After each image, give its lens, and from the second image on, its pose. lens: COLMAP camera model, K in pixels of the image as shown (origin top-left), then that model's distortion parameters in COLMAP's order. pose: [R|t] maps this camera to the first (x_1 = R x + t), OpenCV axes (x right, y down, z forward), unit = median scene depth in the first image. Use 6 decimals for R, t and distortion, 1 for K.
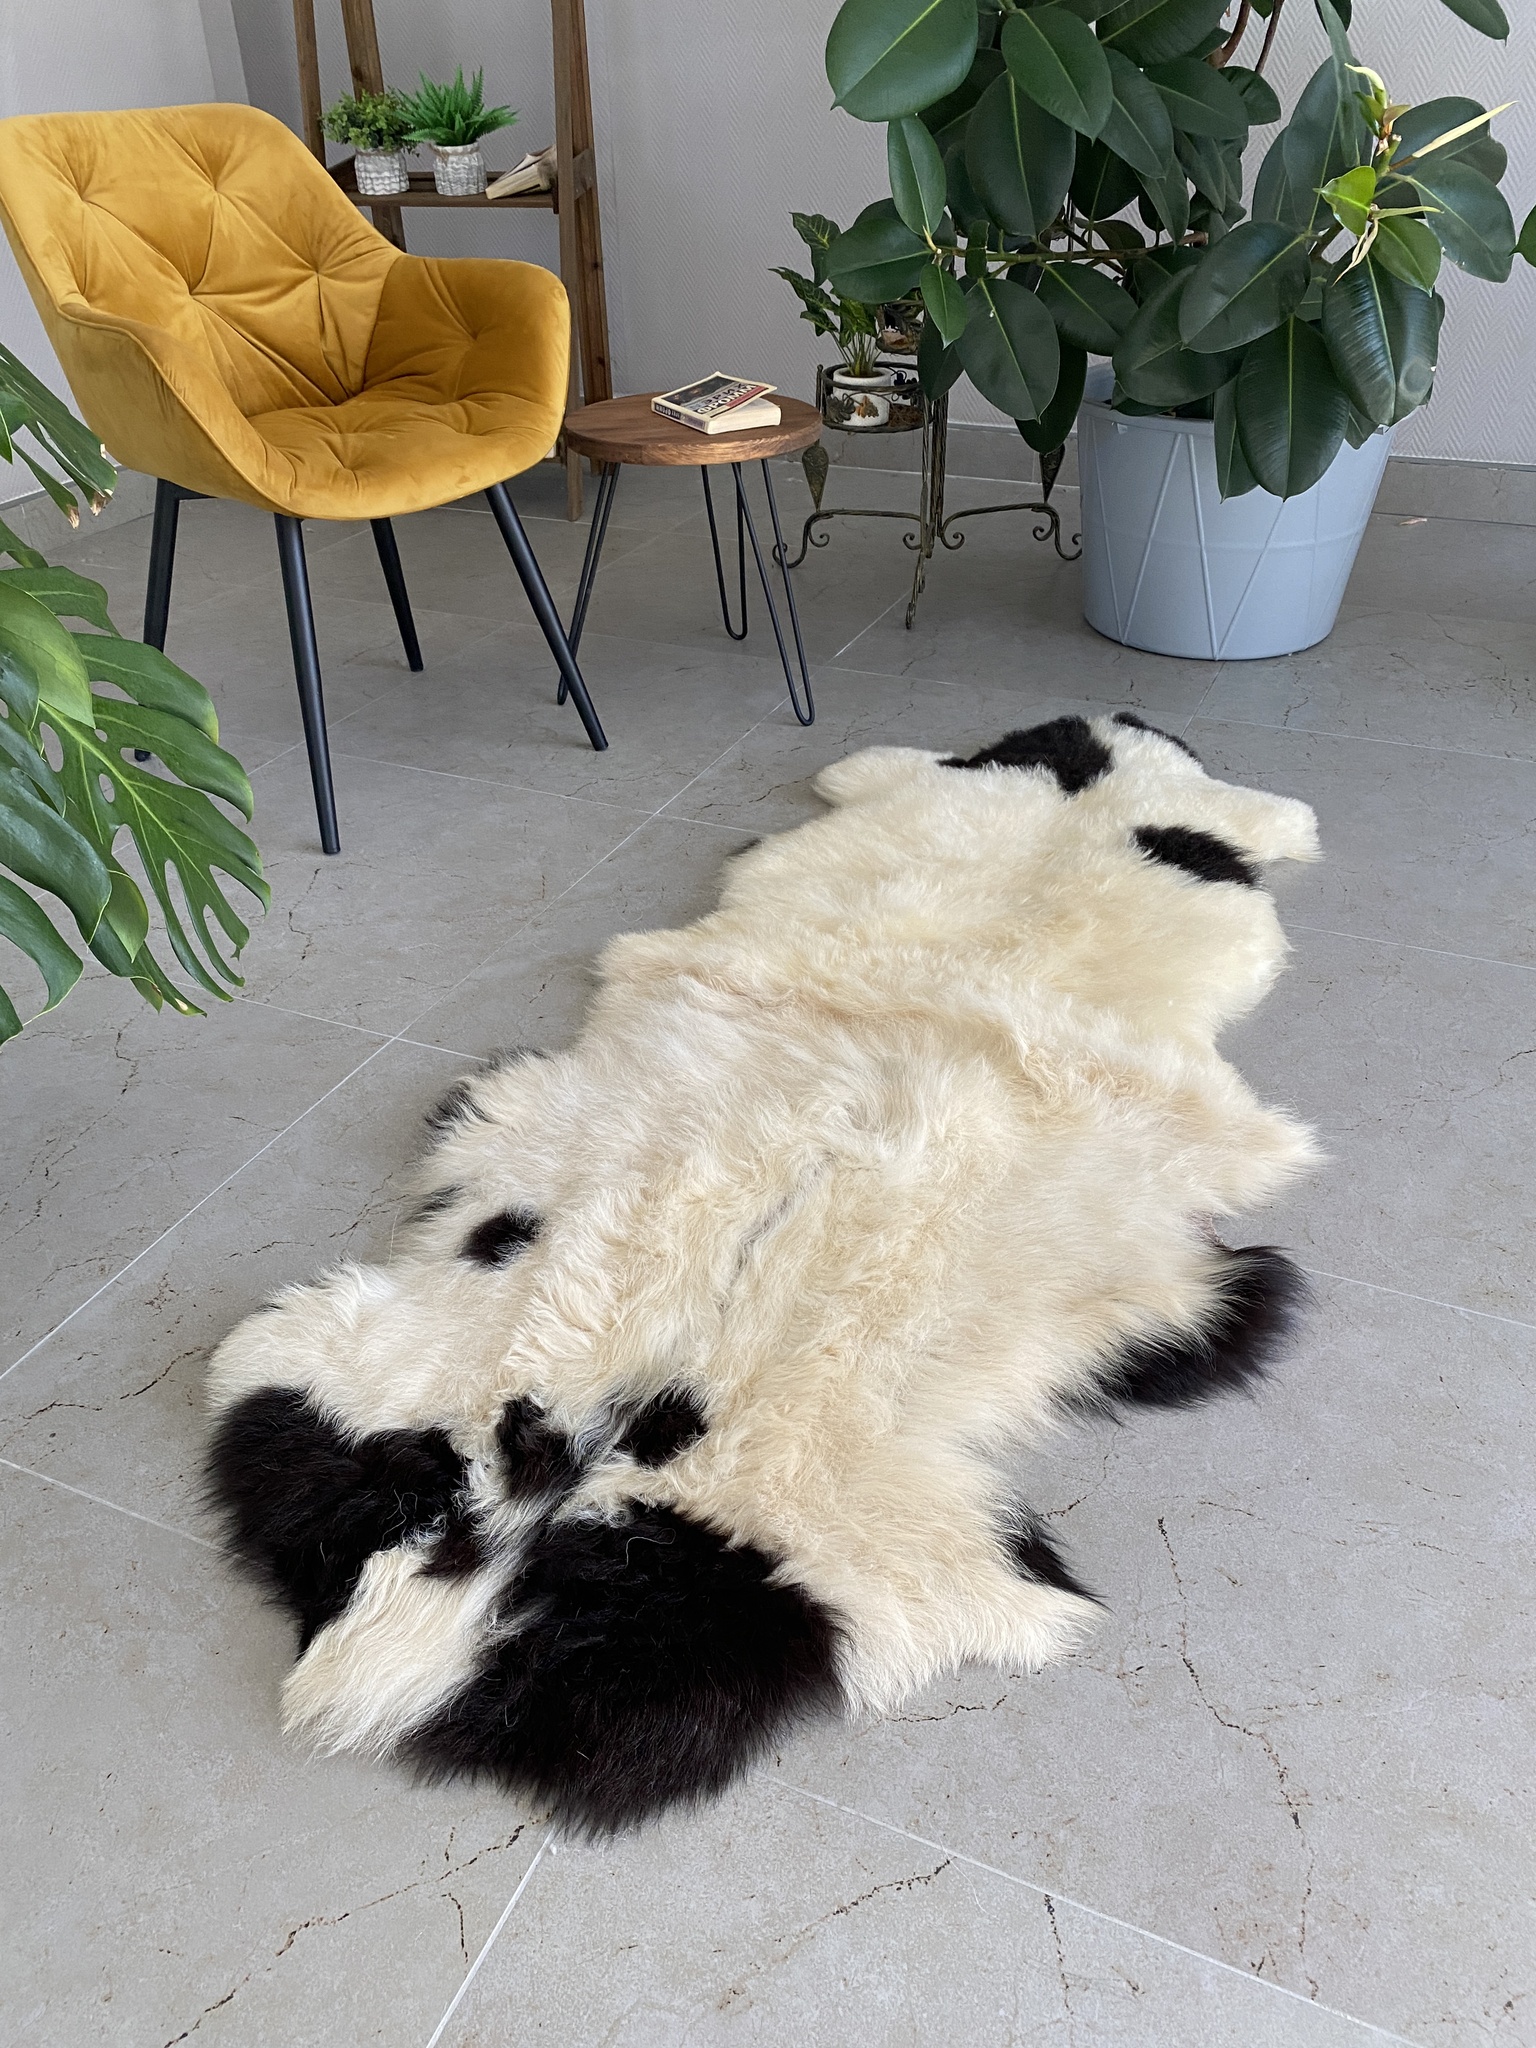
lens RADIAL K [[1683.7, 0, 777.1], [0, 1683.7, 1013.2], [0, 0, 1]] dist [0.000973, -0.004096]
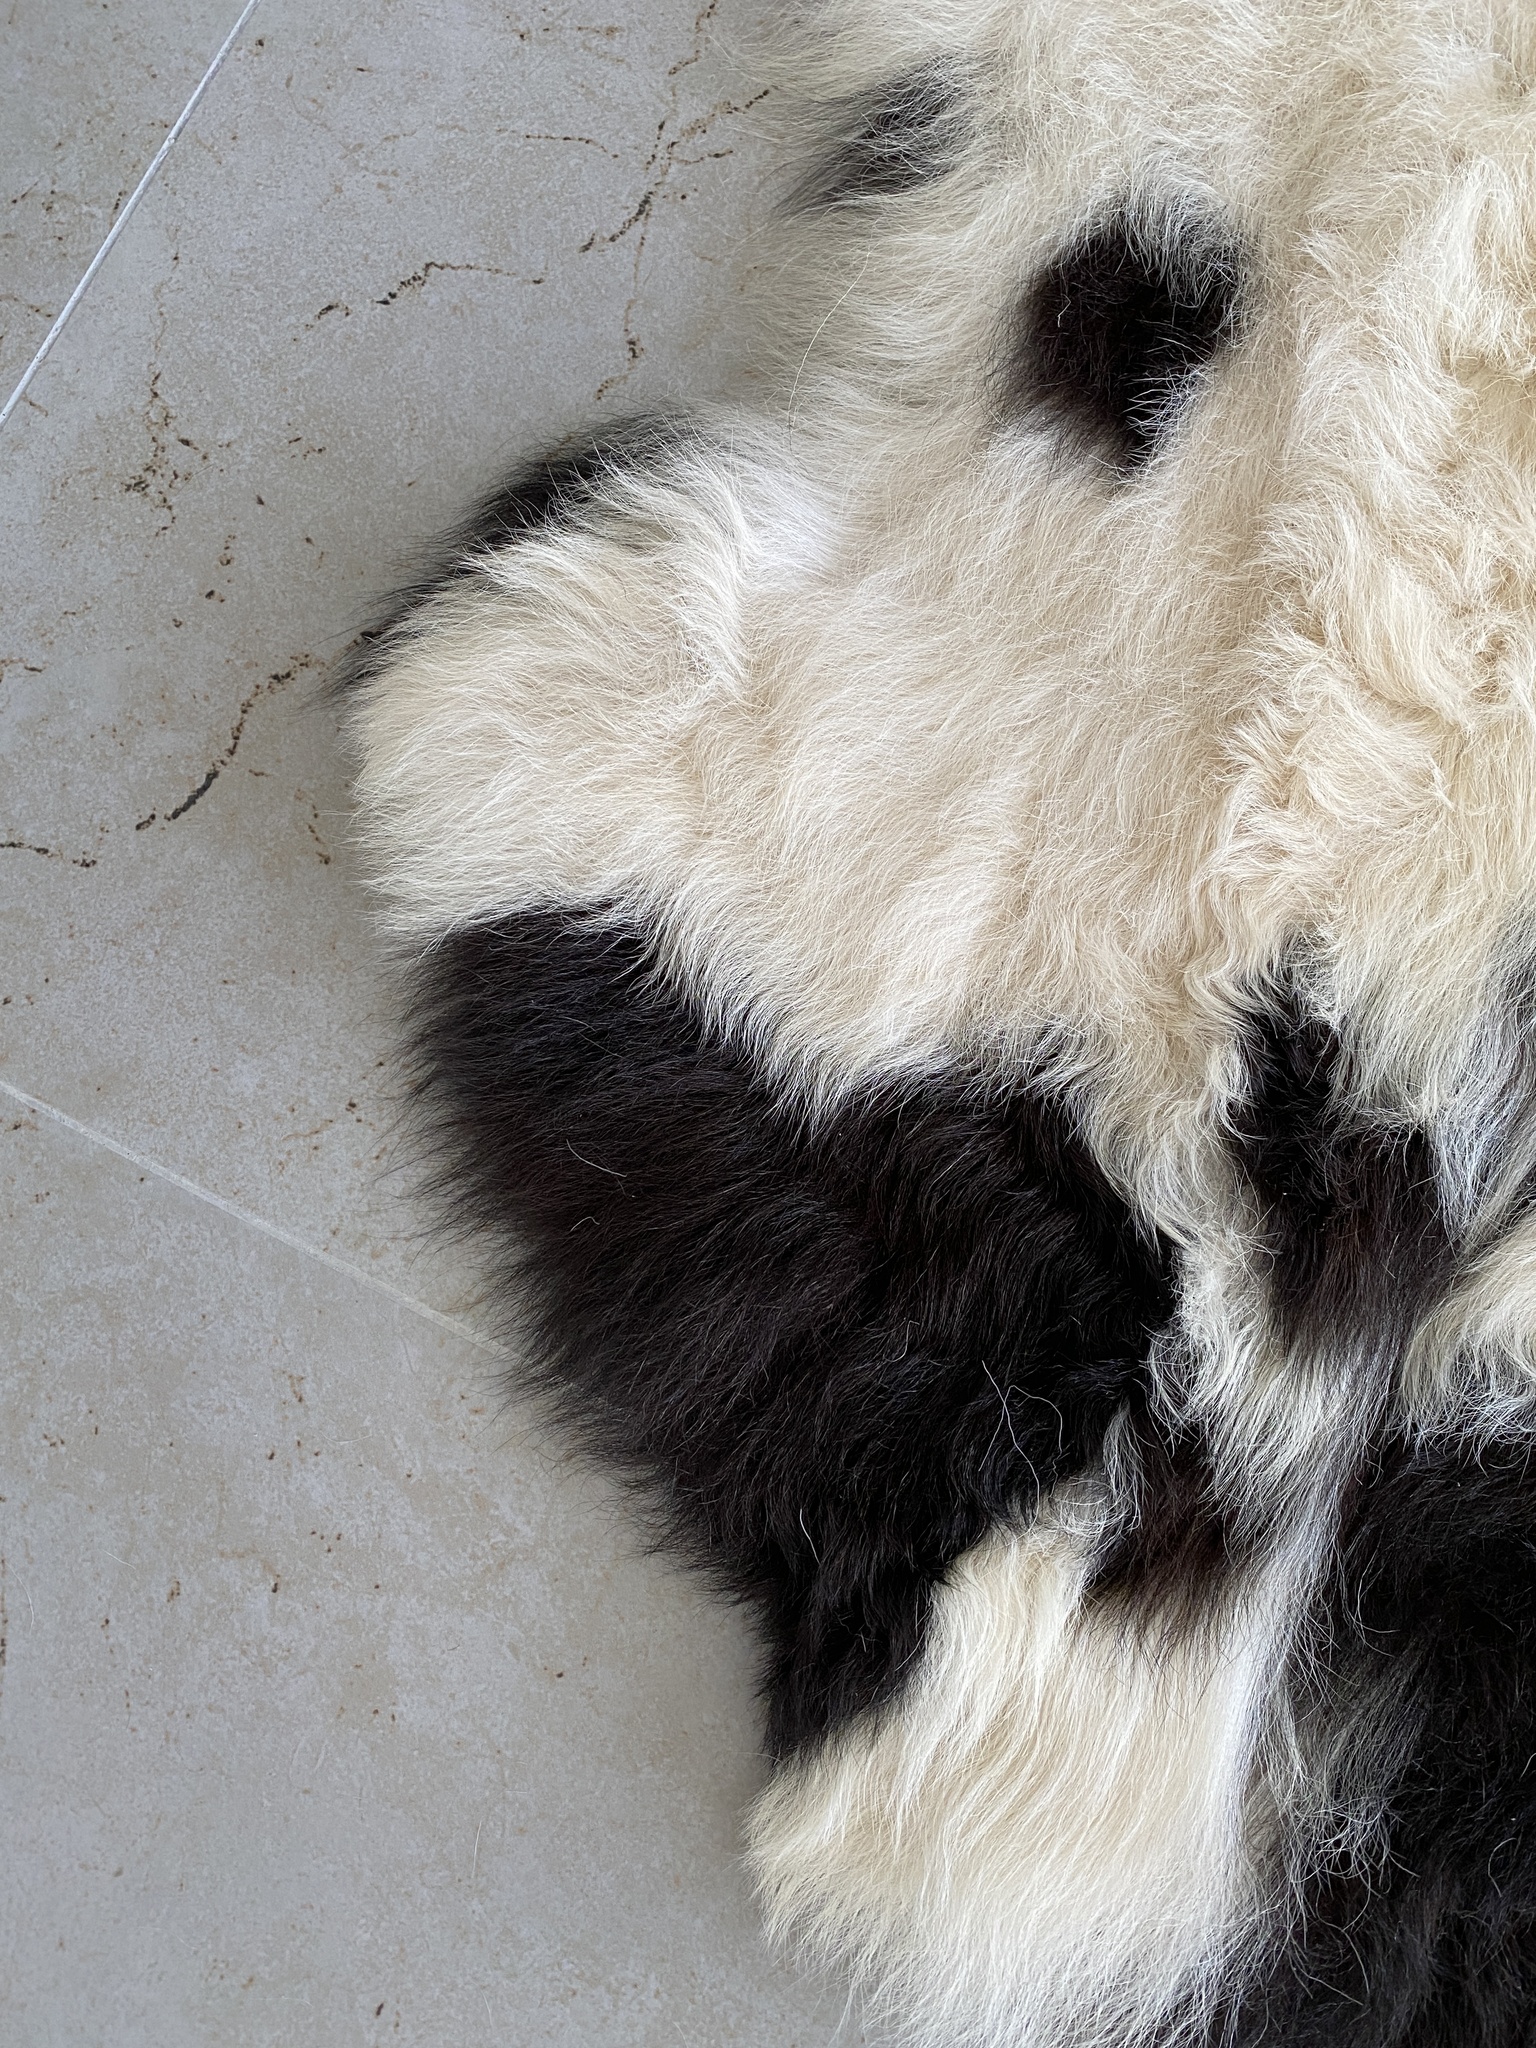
lens RADIAL K [[1683.7, 0, 777.1], [0, 1683.7, 1013.2], [0, 0, 1]] dist [0.000973, -0.004096]
pose [[0.998874, 0.035093, -0.031922, -0.239139], [0.000346, 0.667490, 0.744619, -0.027231], [0.047439, -0.743791, 0.666726, 0.745133]]
